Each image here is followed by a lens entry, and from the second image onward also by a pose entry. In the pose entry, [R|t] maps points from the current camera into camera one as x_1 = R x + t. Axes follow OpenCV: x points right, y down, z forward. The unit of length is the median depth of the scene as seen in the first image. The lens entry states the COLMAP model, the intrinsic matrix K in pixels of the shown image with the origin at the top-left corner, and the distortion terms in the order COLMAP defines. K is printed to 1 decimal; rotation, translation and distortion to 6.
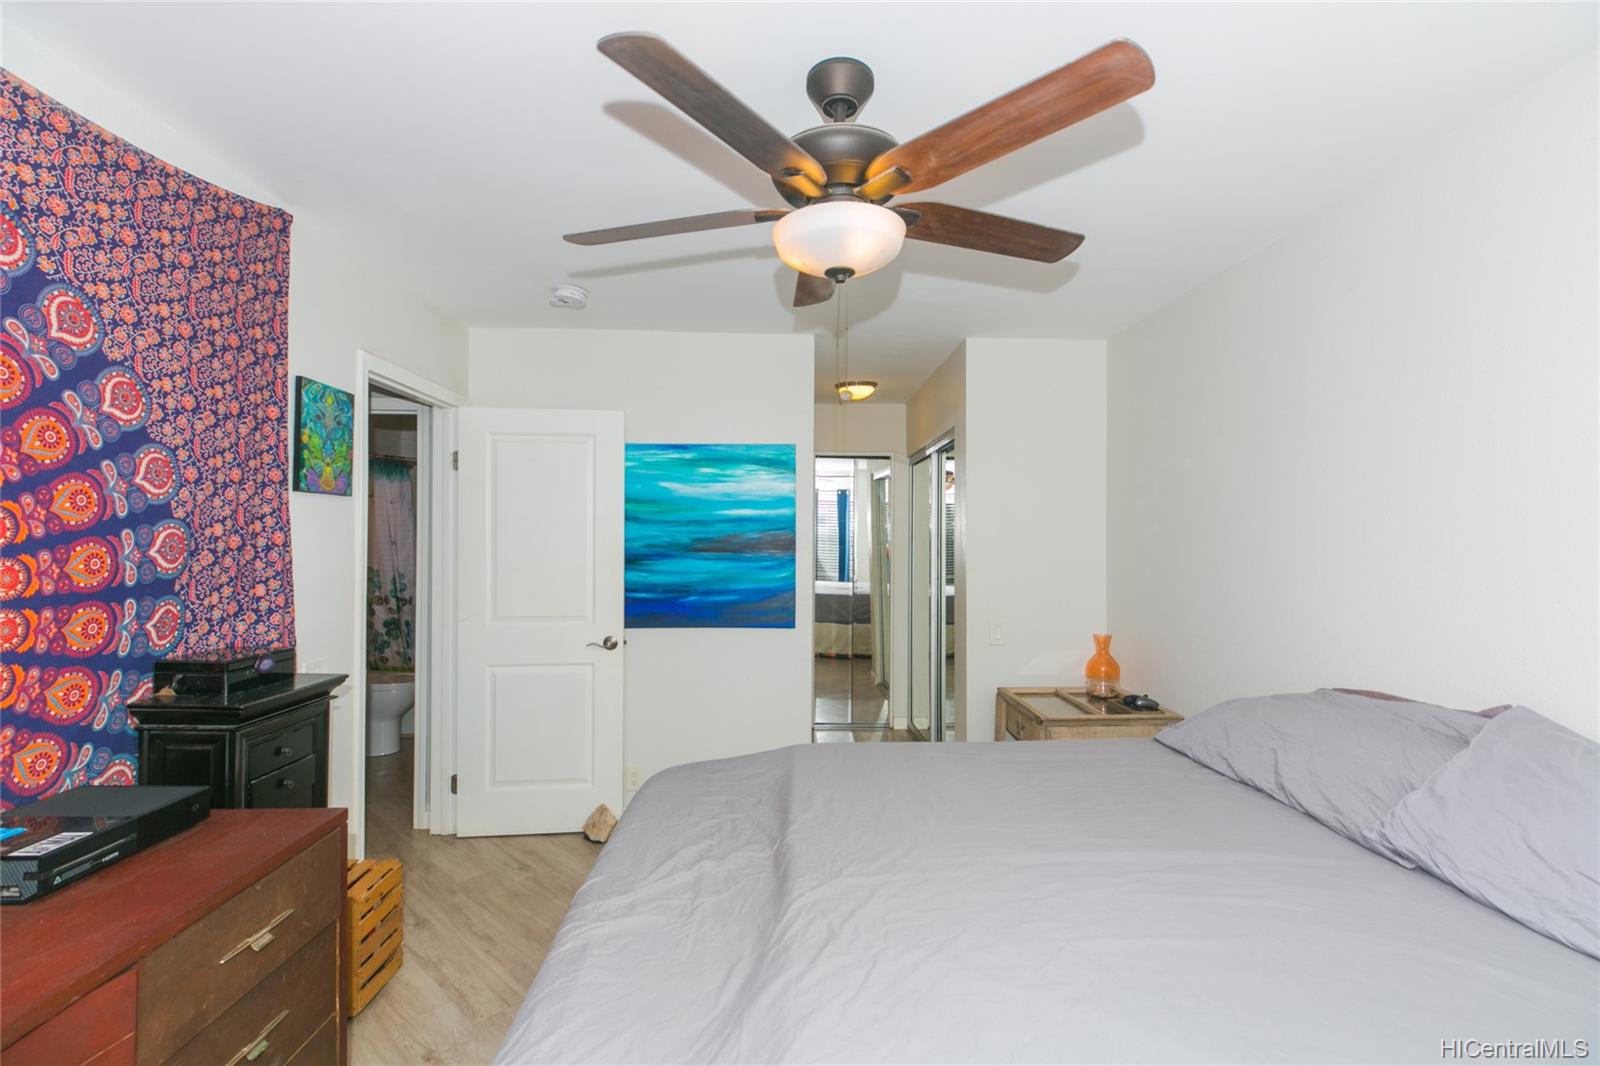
lens RADIAL K [[725.6, 0, 808.0], [0, 725.6, 538.9], [0, 0, 1]] dist [-0.002233, -0.001118]
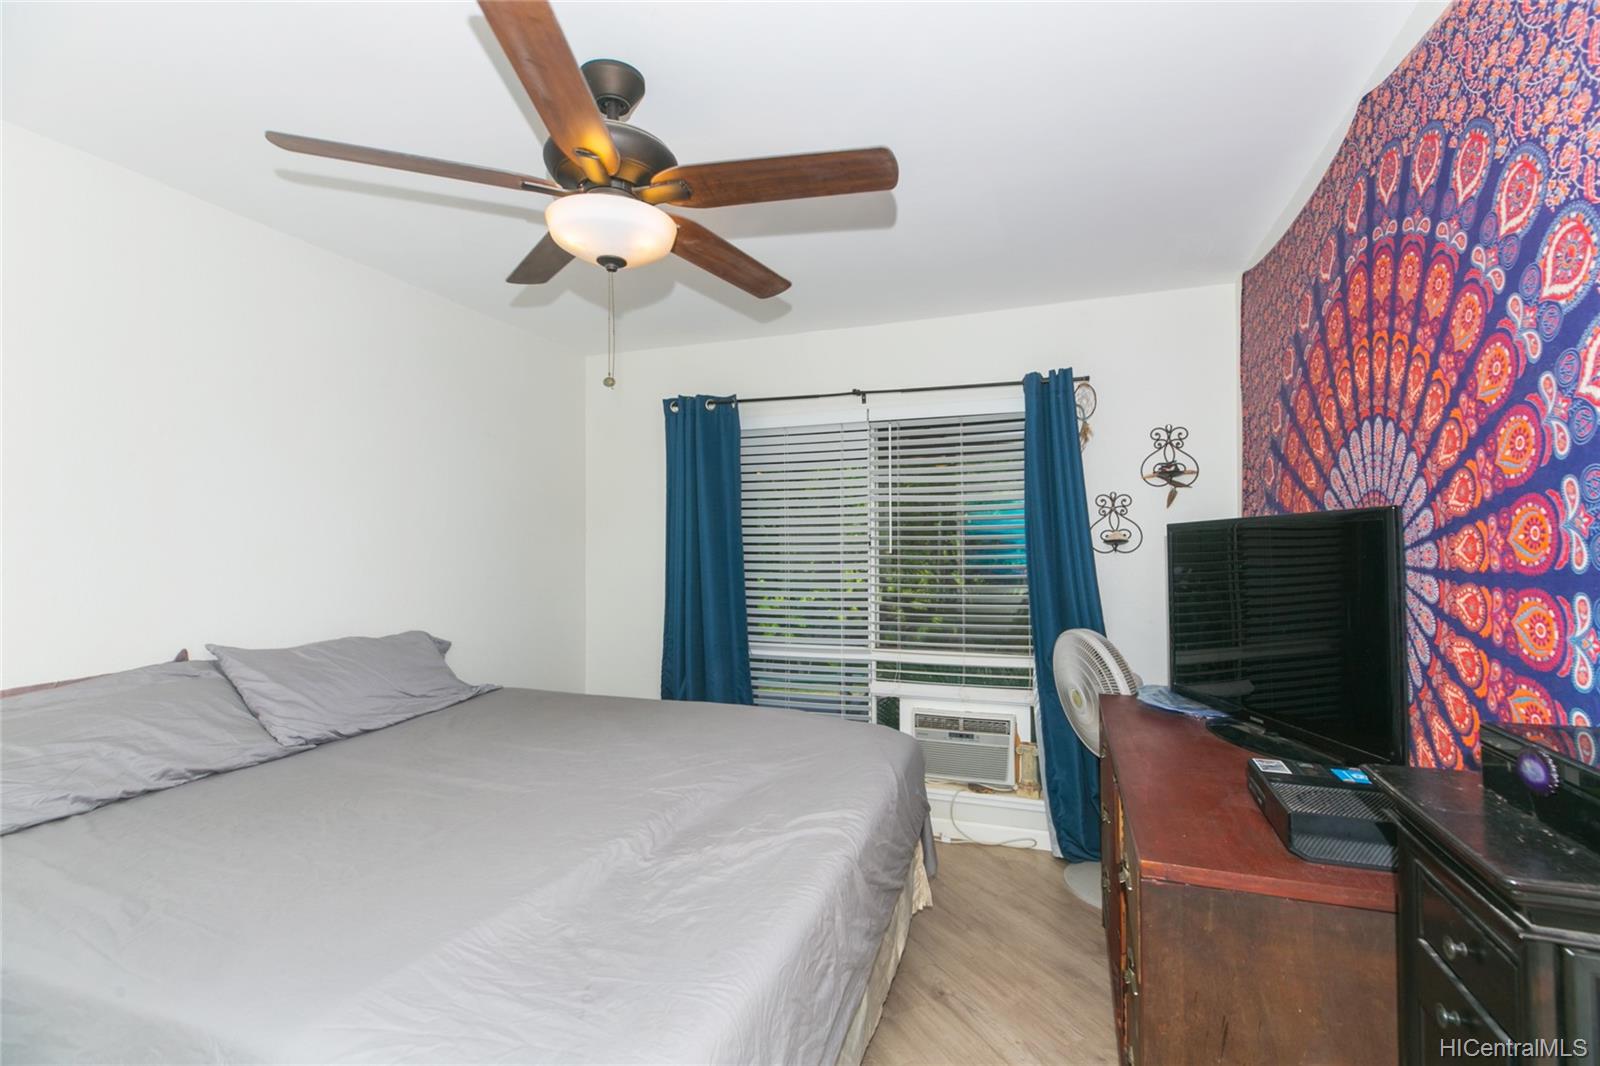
lens RADIAL K [[725.6, 0, 808.0], [0, 725.6, 538.9], [0, 0, 1]] dist [-0.002233, -0.001118]
pose [[-0.929191, 0.005396, 0.369560, -0.586322], [0.002028, 0.999953, -0.009500, 0.043065], [-0.369594, -0.008078, -0.929158, 1.809572]]
